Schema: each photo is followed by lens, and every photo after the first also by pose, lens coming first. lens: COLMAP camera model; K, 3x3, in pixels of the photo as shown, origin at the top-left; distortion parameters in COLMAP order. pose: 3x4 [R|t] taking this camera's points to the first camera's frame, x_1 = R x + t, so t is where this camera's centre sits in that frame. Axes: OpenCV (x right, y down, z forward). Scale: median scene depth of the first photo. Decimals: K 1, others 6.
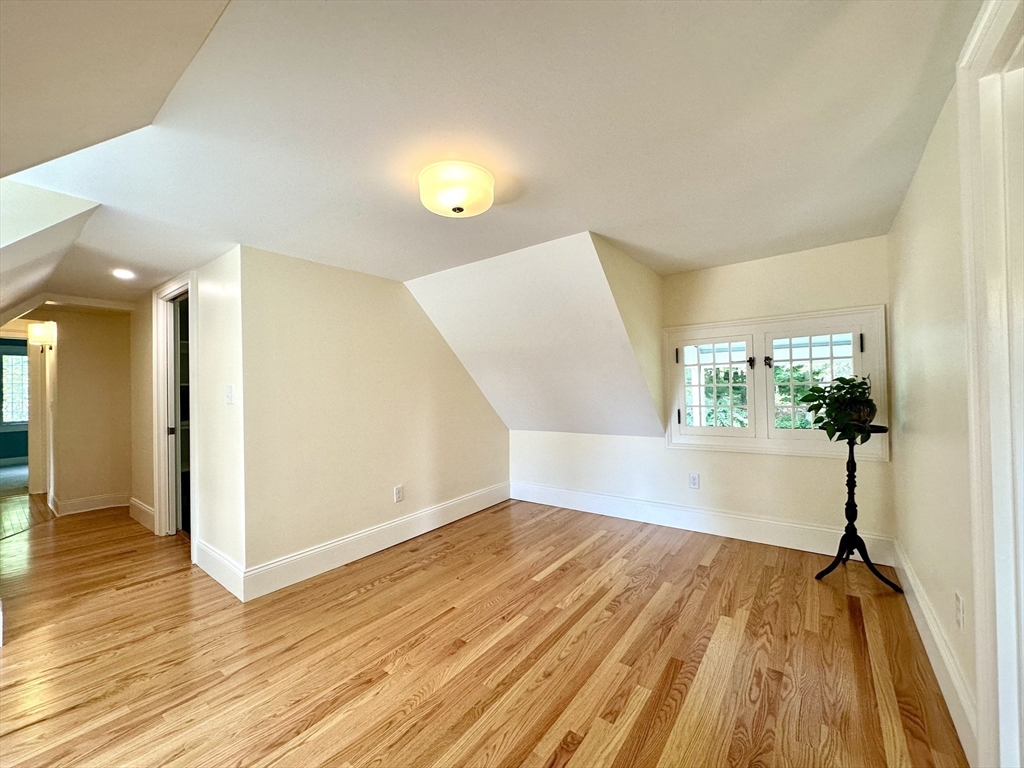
lens RADIAL K [[409.9, 0, 510.9], [0, 409.9, 385.1], [0, 0, 1]] dist [-0.000511, 0.000226]
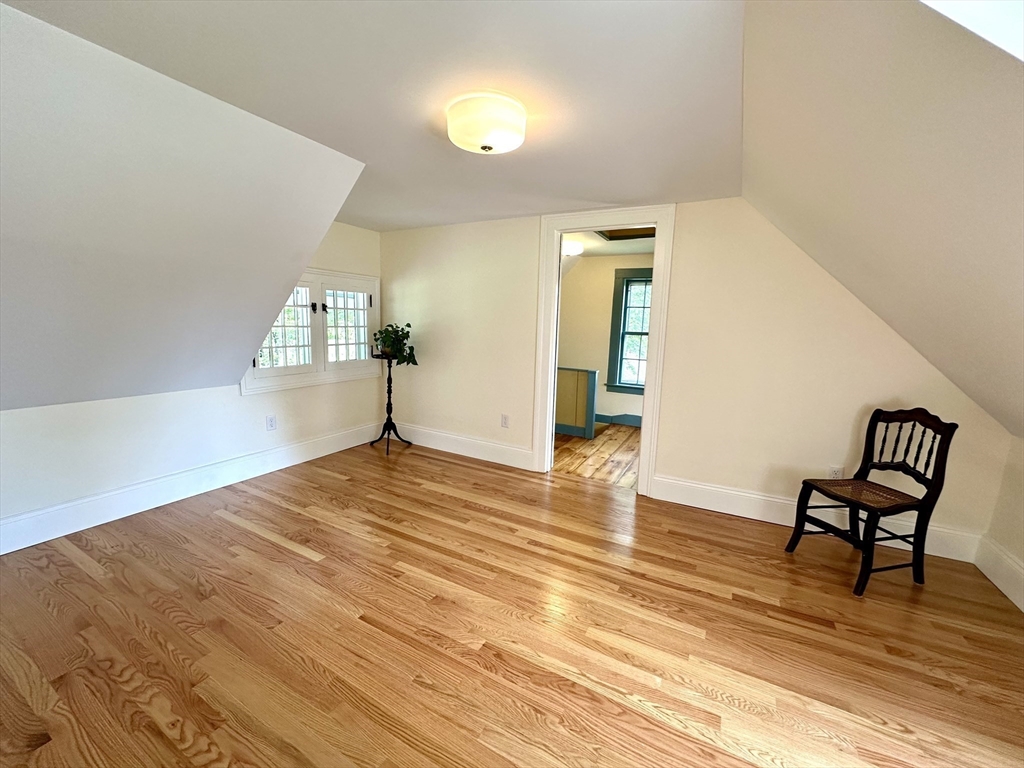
lens RADIAL K [[409.9, 0, 512.4], [0, 409.9, 382.8], [0, 0, 1]] dist [-0.000511, 0.000226]
pose [[-0.145265, -0.125748, 0.981369, -0.831837], [-0.030597, 0.991987, 0.122580, -0.004123], [-0.988920, -0.012220, -0.147948, 0.780060]]
